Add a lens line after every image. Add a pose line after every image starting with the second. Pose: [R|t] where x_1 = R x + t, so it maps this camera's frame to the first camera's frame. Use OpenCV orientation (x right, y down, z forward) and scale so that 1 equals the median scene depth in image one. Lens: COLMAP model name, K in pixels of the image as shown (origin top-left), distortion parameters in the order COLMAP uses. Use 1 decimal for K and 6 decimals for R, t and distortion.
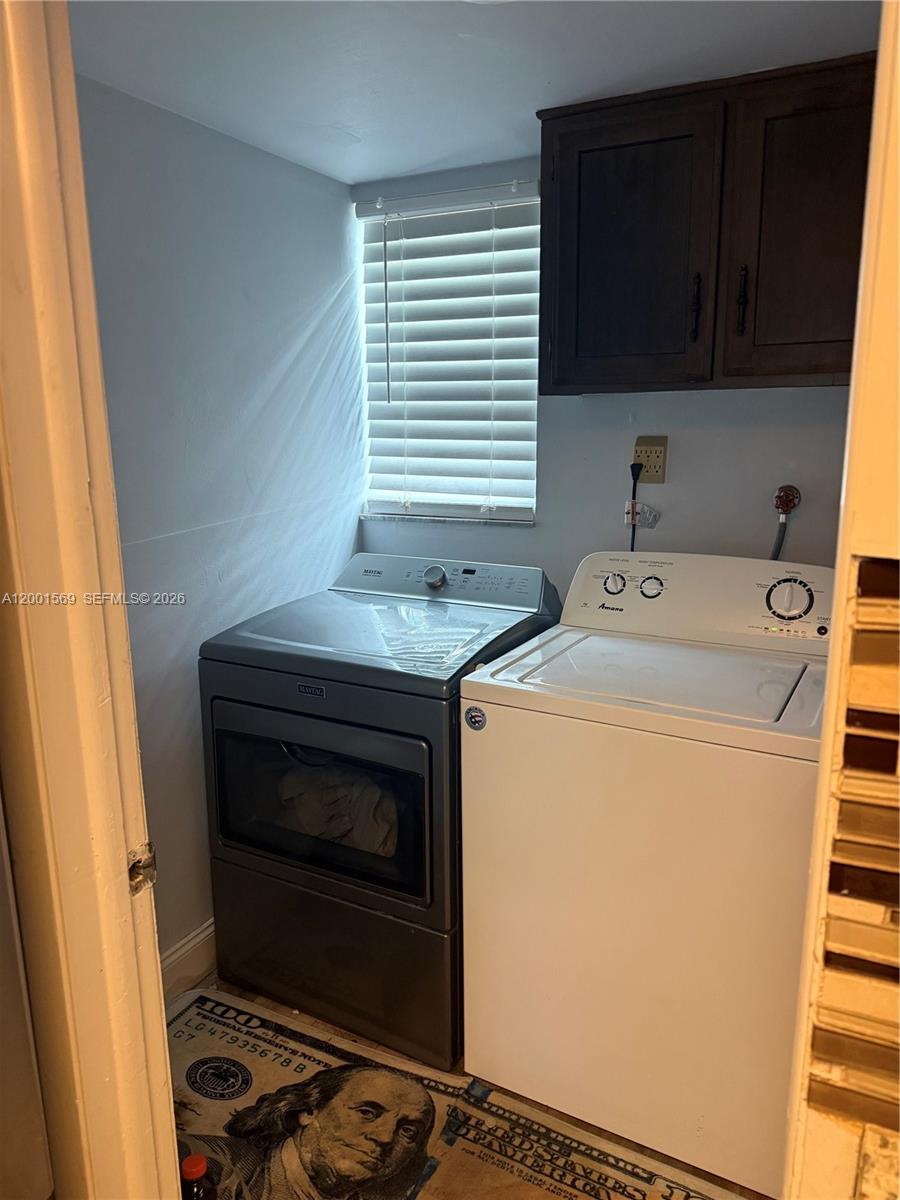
lens RADIAL K [[851.0, 0, 447.8], [0, 851.0, 590.9], [0, 0, 1]] dist [0.025358, -0.035421]
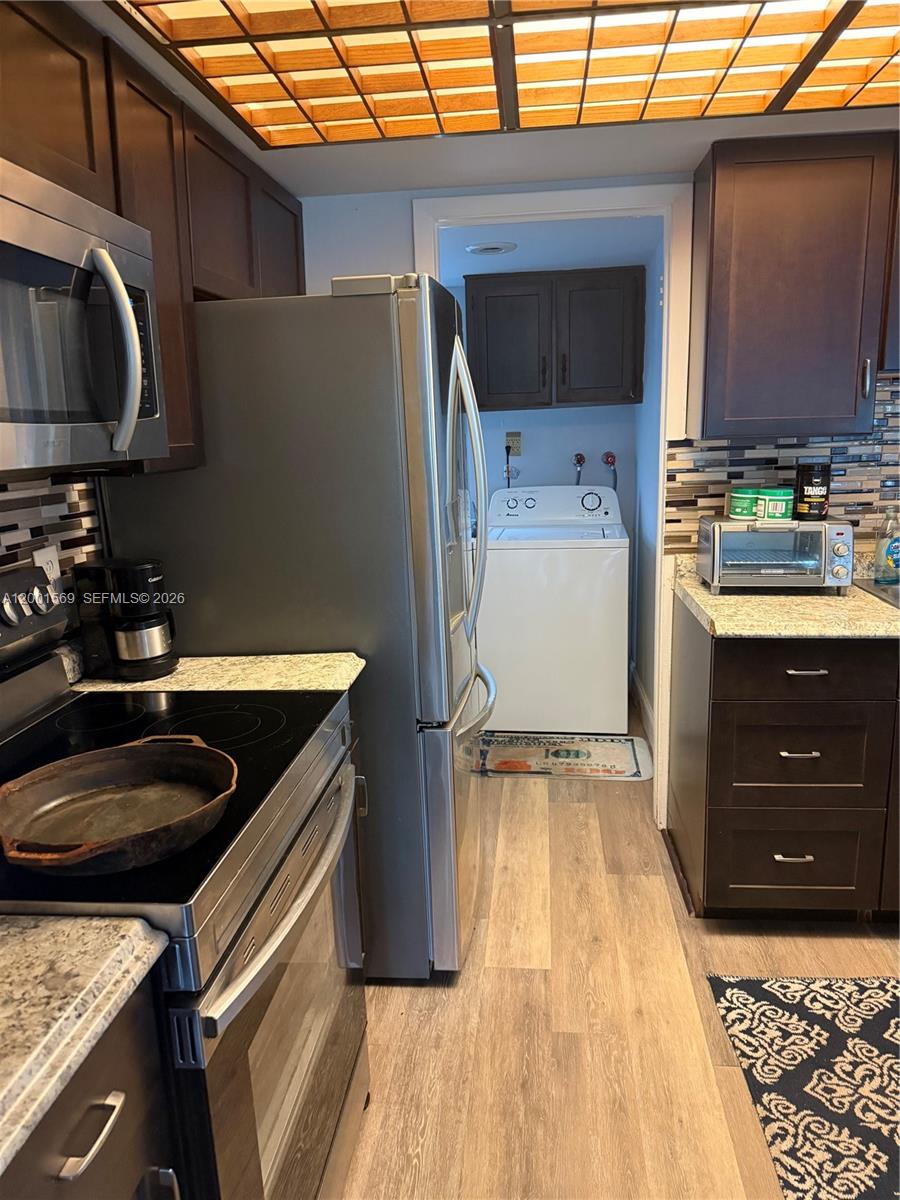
lens RADIAL K [[851.0, 0, 460.8], [0, 851.0, 606.3], [0, 0, 1]] dist [0.025358, -0.035421]
pose [[0.928631, -0.096364, 0.358272, -0.626807], [0.096531, 0.995177, 0.017466, 0.177048], [-0.358227, 0.018365, 0.933454, -0.806348]]
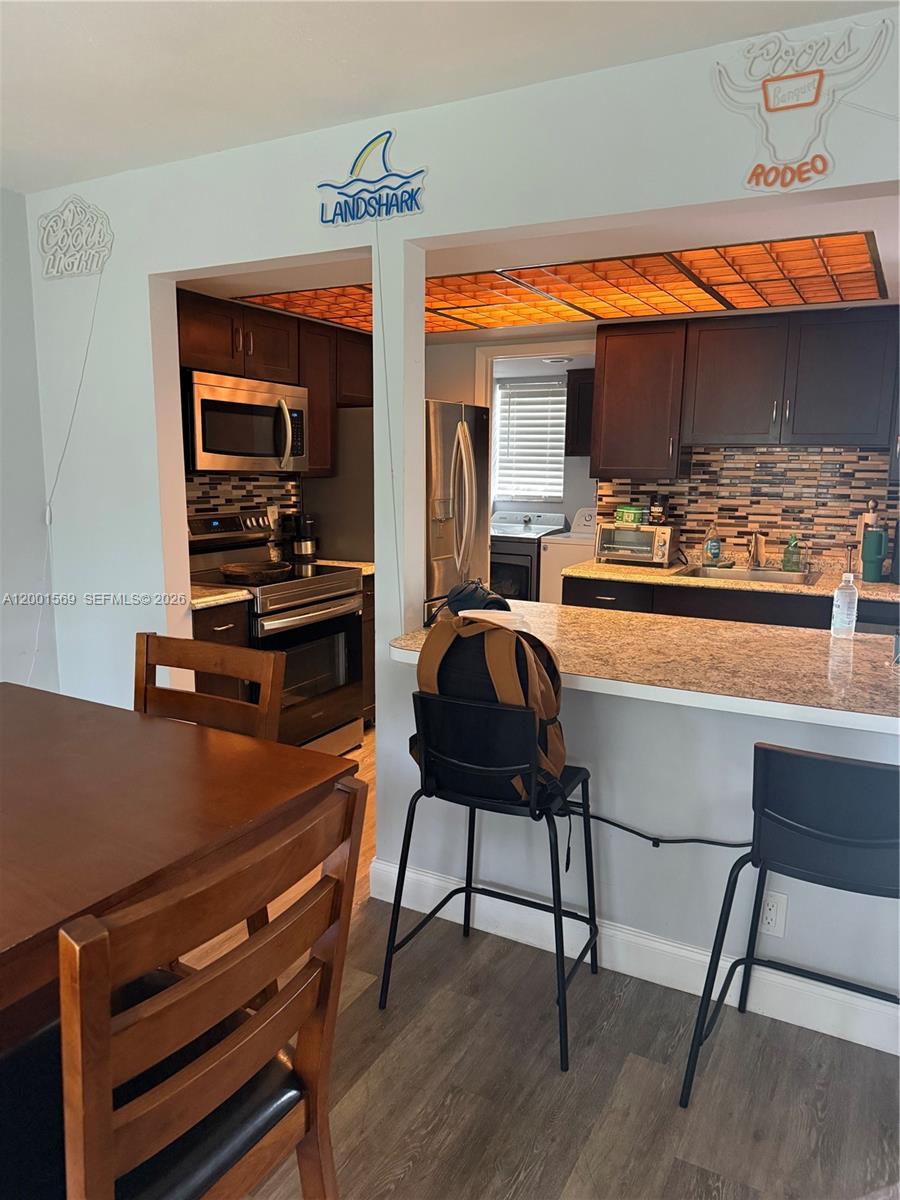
lens RADIAL K [[851.0, 0, 449.9], [0, 851.0, 603.0], [0, 0, 1]] dist [0.025358, -0.035421]
pose [[0.999521, 0.023696, -0.019904, -0.220803], [-0.024419, 0.999021, -0.036889, 0.398080], [0.019010, 0.037357, 0.999121, -1.940651]]
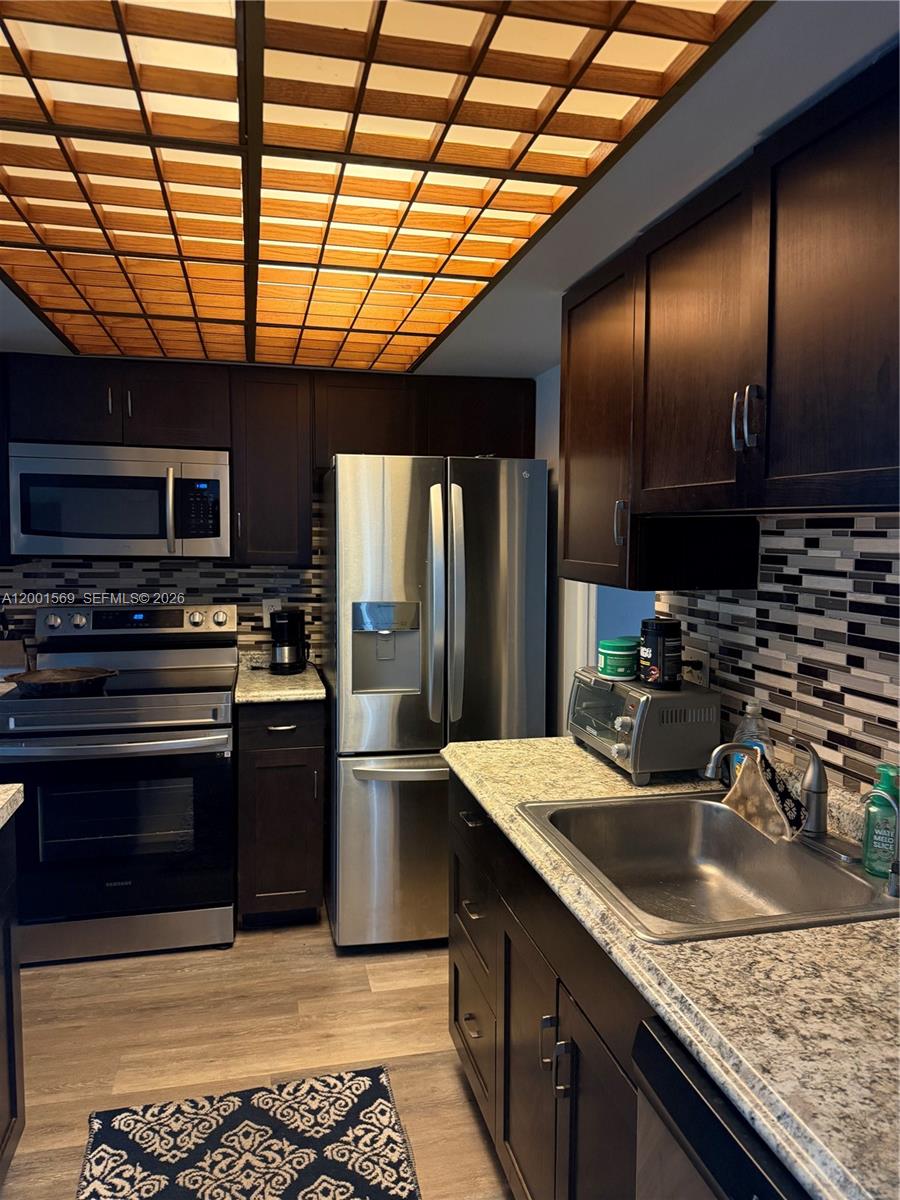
lens RADIAL K [[851.0, 0, 446.0], [0, 851.0, 571.0], [0, 0, 1]] dist [0.025358, -0.035421]
pose [[0.640924, 0.051340, -0.765885, 0.789481], [-0.169321, 0.982640, -0.075825, 0.111529], [0.748697, 0.178278, 0.638491, -0.705743]]
